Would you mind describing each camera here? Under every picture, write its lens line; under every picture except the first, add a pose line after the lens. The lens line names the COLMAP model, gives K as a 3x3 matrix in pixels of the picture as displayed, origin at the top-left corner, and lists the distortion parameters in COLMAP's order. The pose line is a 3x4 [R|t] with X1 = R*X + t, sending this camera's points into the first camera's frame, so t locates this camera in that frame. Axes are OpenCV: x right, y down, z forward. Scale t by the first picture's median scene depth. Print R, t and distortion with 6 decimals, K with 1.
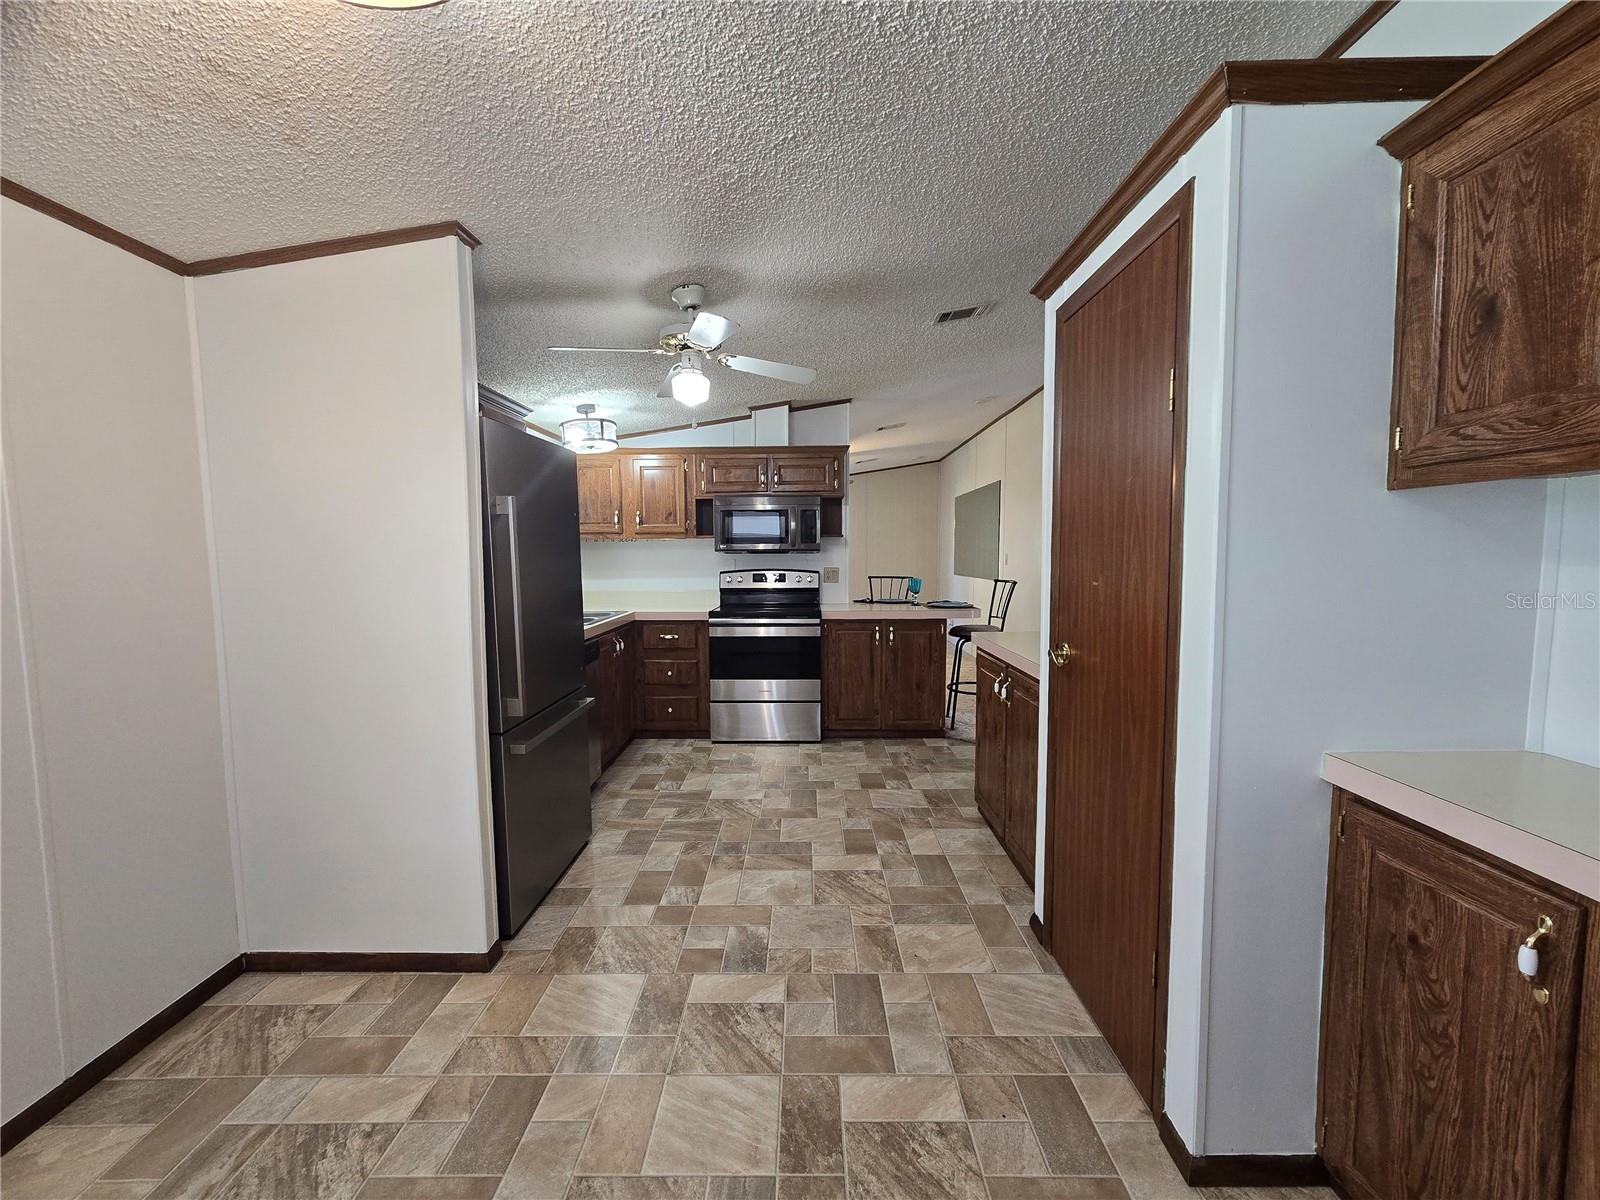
lens RADIAL K [[657.6, 0, 791.0], [0, 657.6, 602.2], [0, 0, 1]] dist [-0.001361, 0.003263]
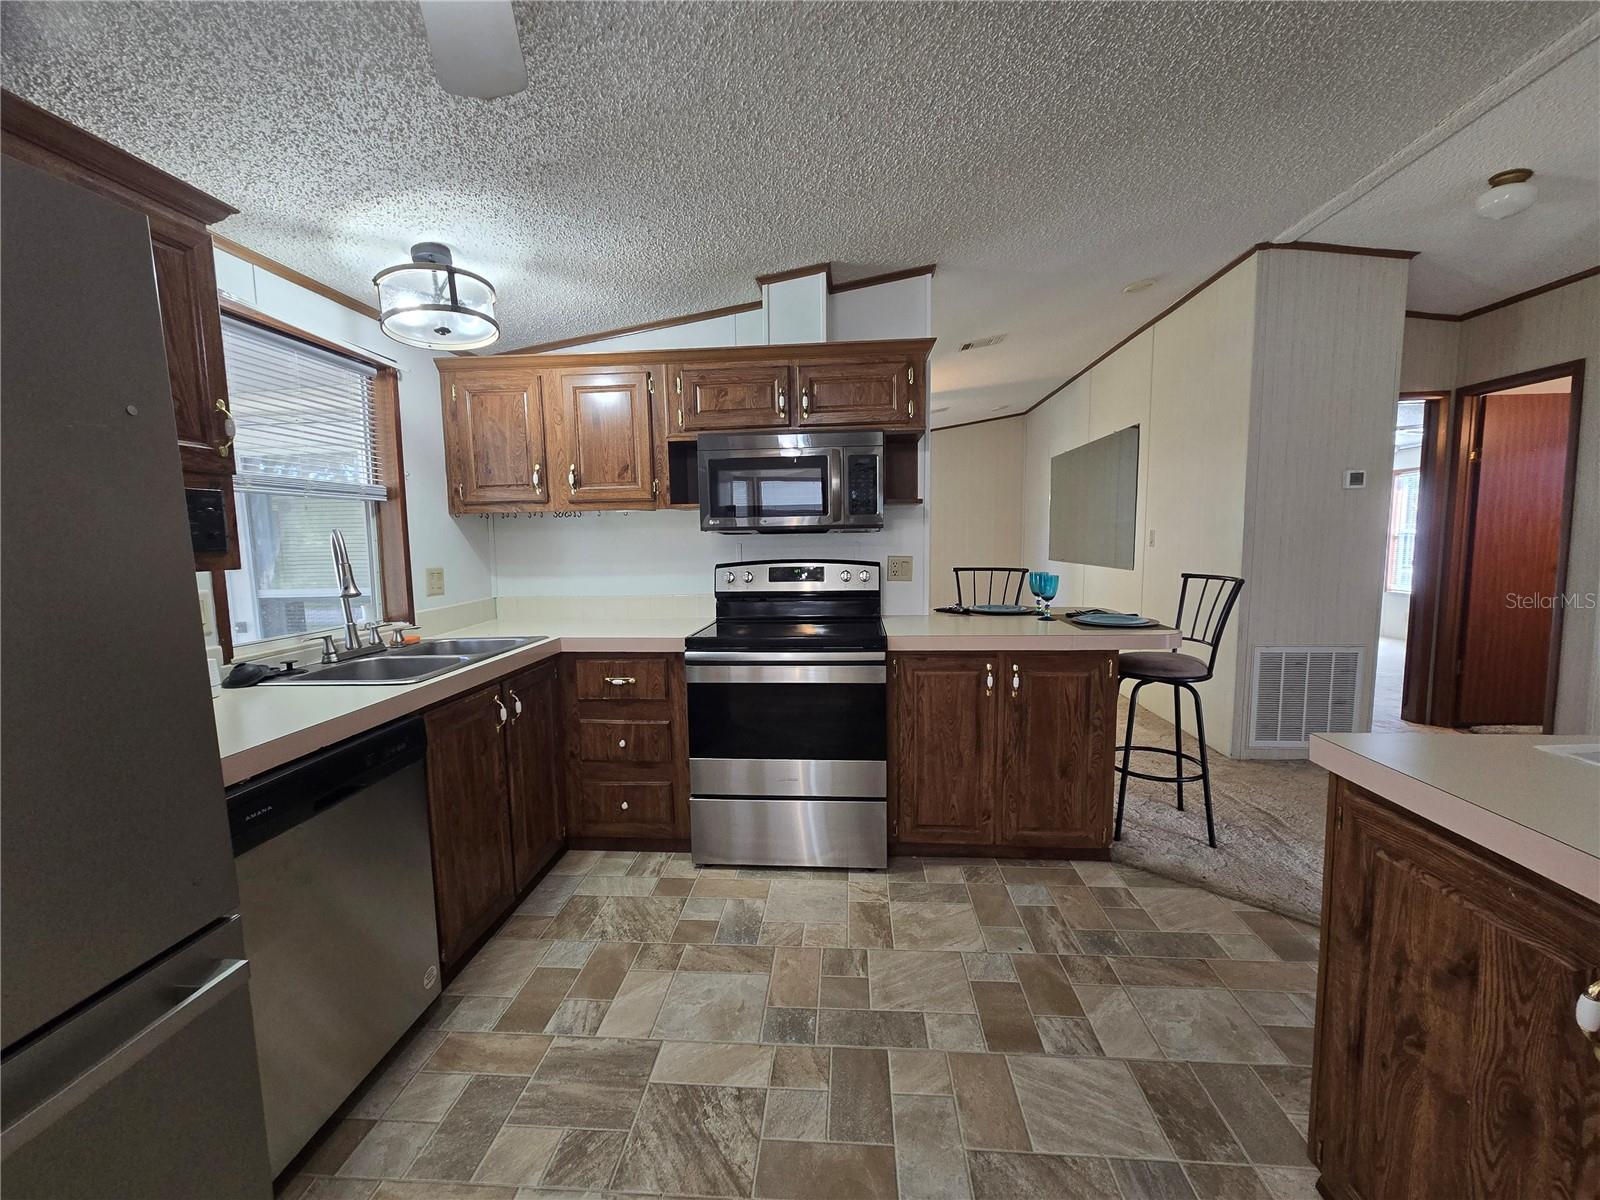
lens RADIAL K [[657.6, 0, 791.8], [0, 657.6, 604.9], [0, 0, 1]] dist [-0.001361, 0.003263]
pose [[0.997715, -0.004998, -0.067375, 0.003512], [0.006950, 0.999562, 0.028767, -0.029111], [0.067201, -0.029170, 0.997313, 0.439723]]
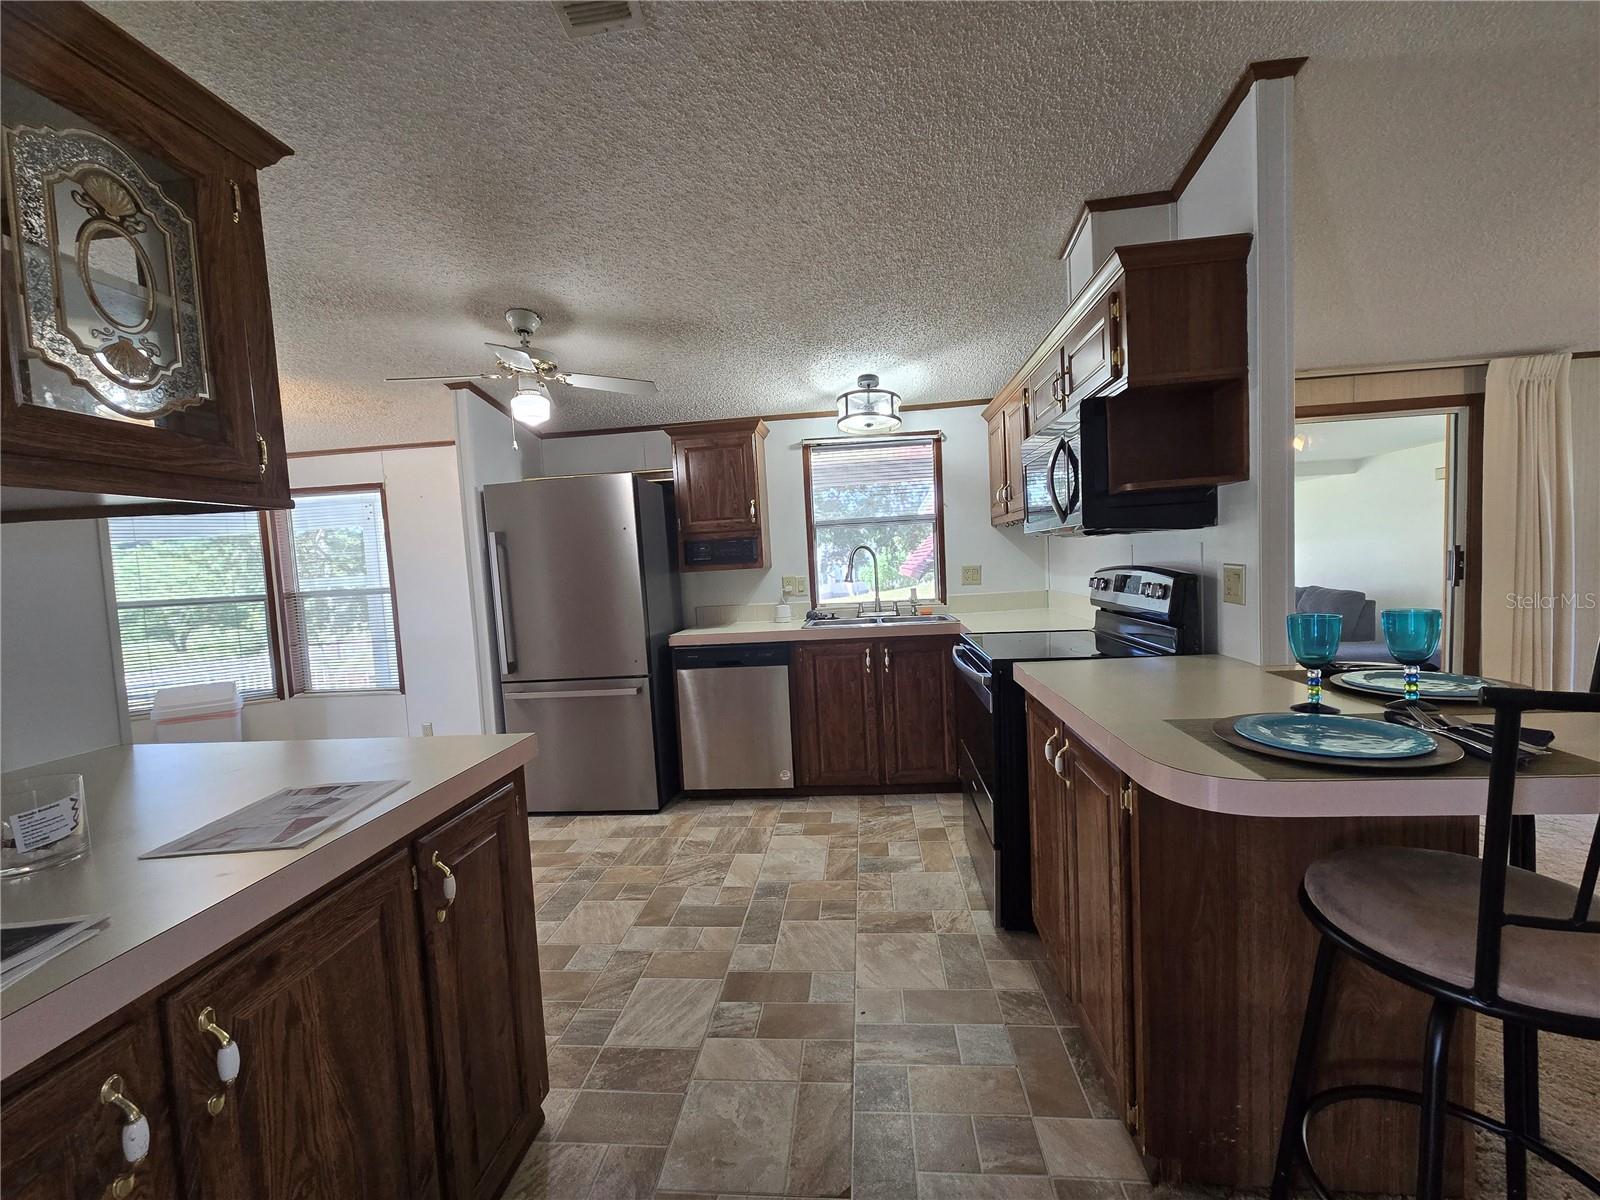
lens RADIAL K [[657.6, 0, 814.9], [0, 657.6, 608.2], [0, 0, 1]] dist [-0.001361, 0.003263]
pose [[-0.066127, 0.081970, -0.994439, 0.511068], [-0.022131, 0.996254, 0.083591, -0.060636], [0.997566, 0.027536, -0.064066, 0.881819]]
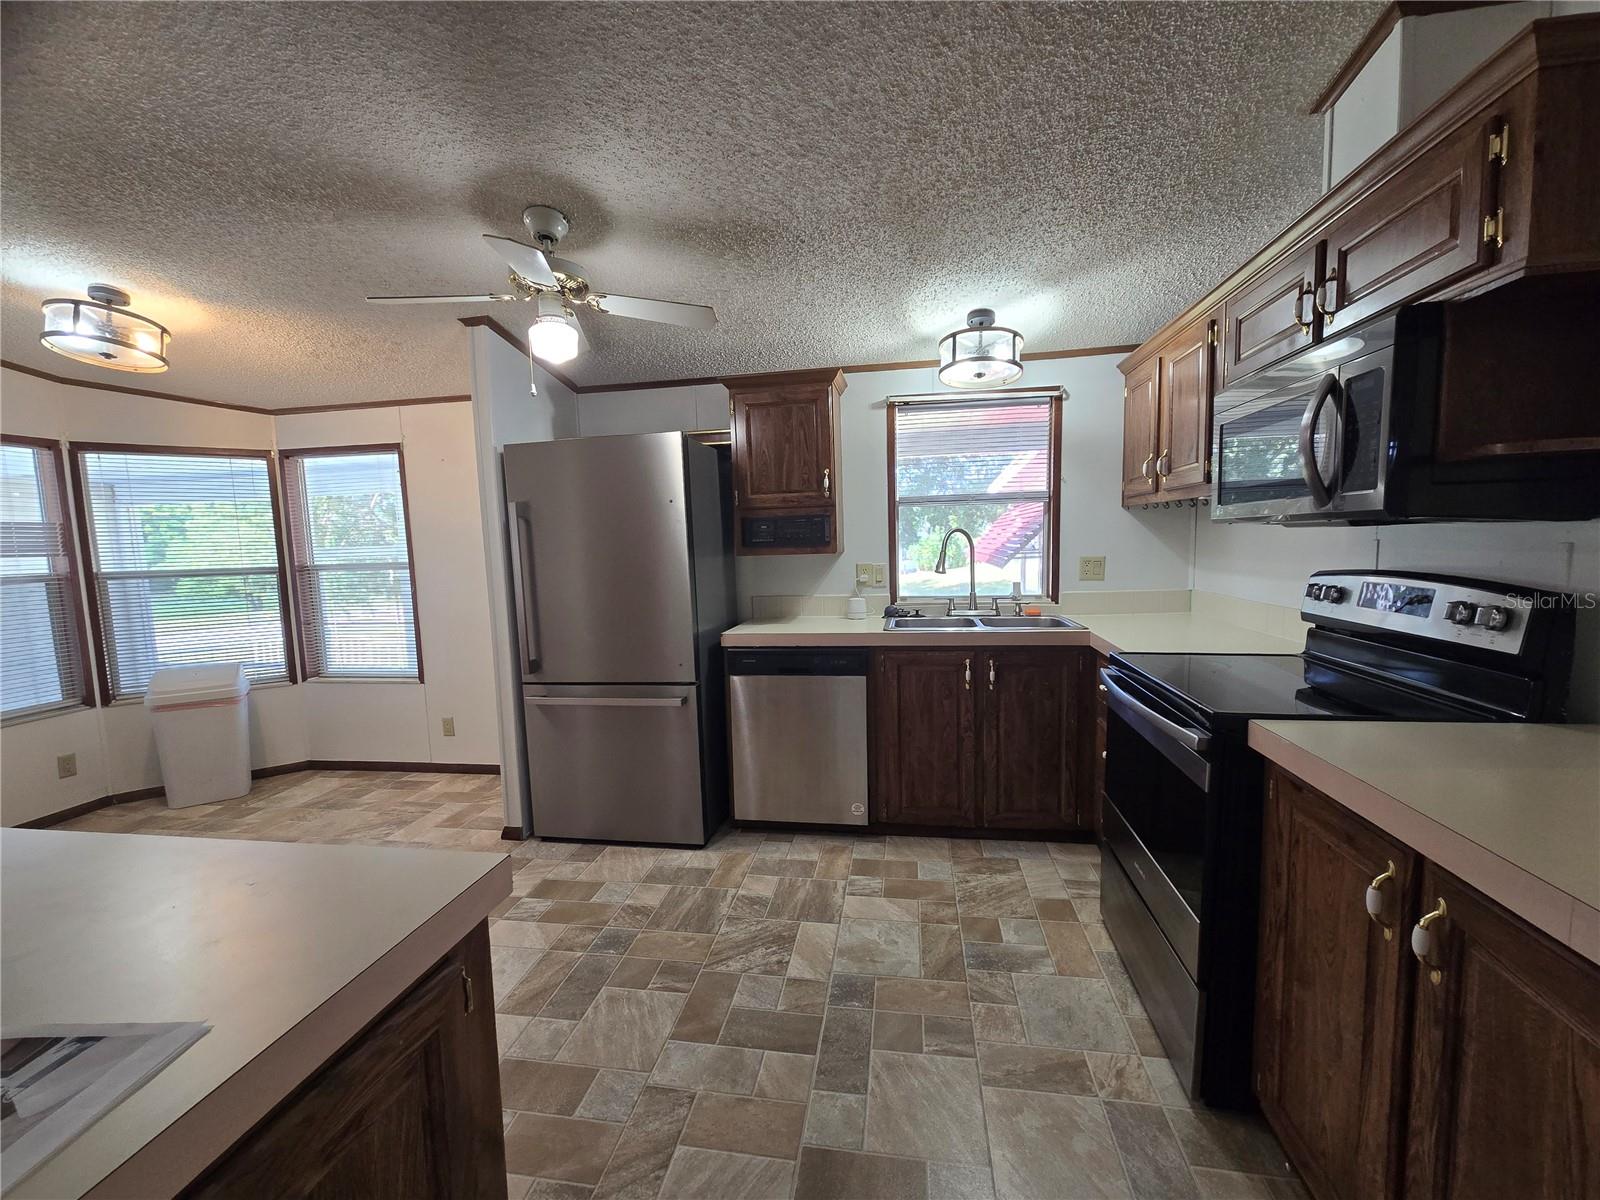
lens RADIAL K [[657.6, 0, 810.9], [0, 657.6, 608.2], [0, 0, 1]] dist [-0.001361, 0.003263]
pose [[-0.138716, 0.114182, -0.983728, 0.365011], [-0.045812, 0.991528, 0.121548, -0.065301], [0.989272, 0.061927, -0.132310, 0.829868]]
